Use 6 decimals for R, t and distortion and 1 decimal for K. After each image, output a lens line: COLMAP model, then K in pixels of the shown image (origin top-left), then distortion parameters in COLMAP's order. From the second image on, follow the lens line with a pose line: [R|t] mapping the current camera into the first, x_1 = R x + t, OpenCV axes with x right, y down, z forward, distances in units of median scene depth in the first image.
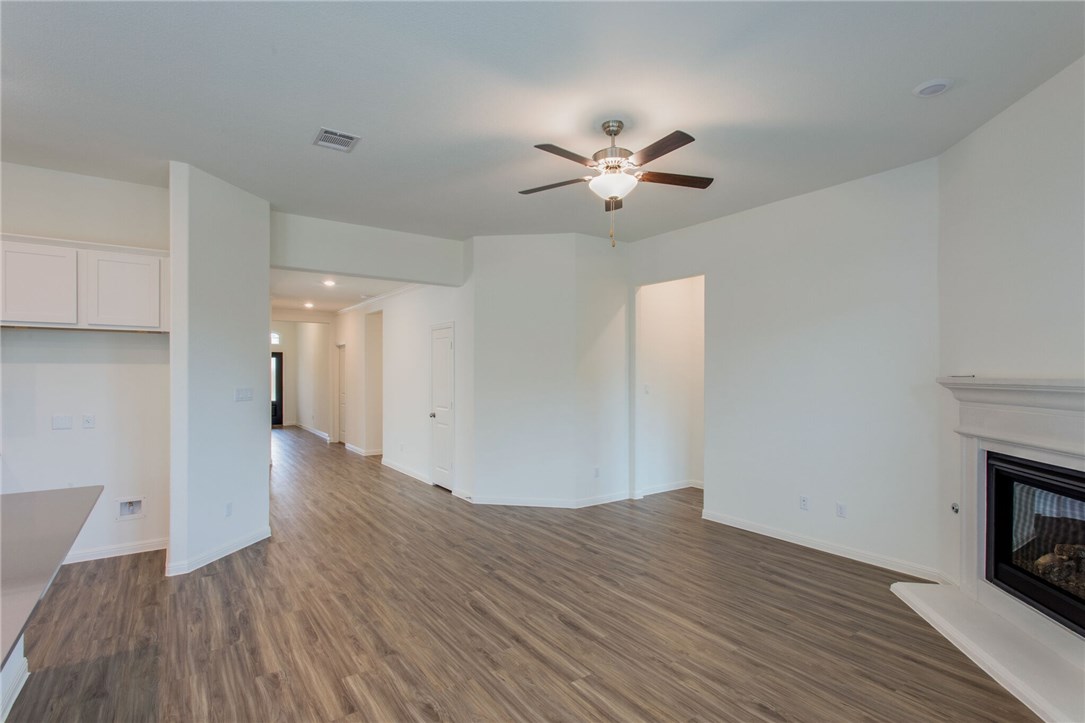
lens RADIAL K [[523.9, 0, 542.7], [0, 523.9, 373.3], [0, 0, 1]] dist [0.000390, 0.001338]
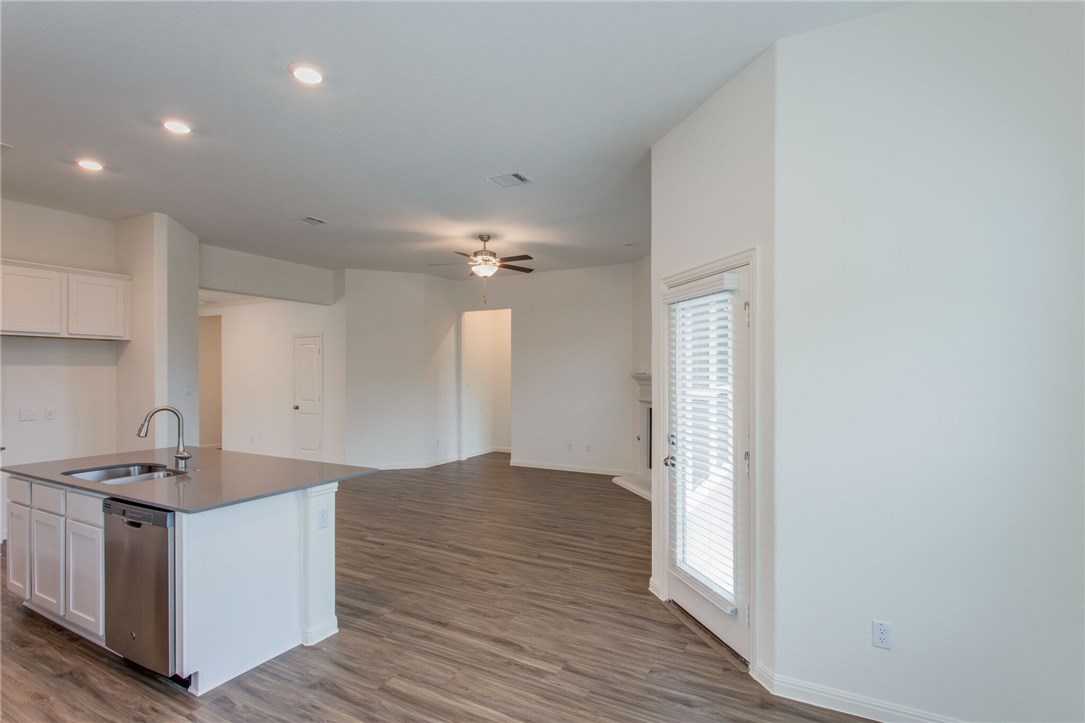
lens RADIAL K [[523.9, 0, 539.0], [0, 523.9, 375.4], [0, 0, 1]] dist [0.000390, 0.001338]
pose [[0.899321, -0.004317, 0.437268, -0.411592], [0.001909, 0.999981, 0.005946, -0.000845], [-0.437285, -0.004512, 0.899311, -0.602787]]
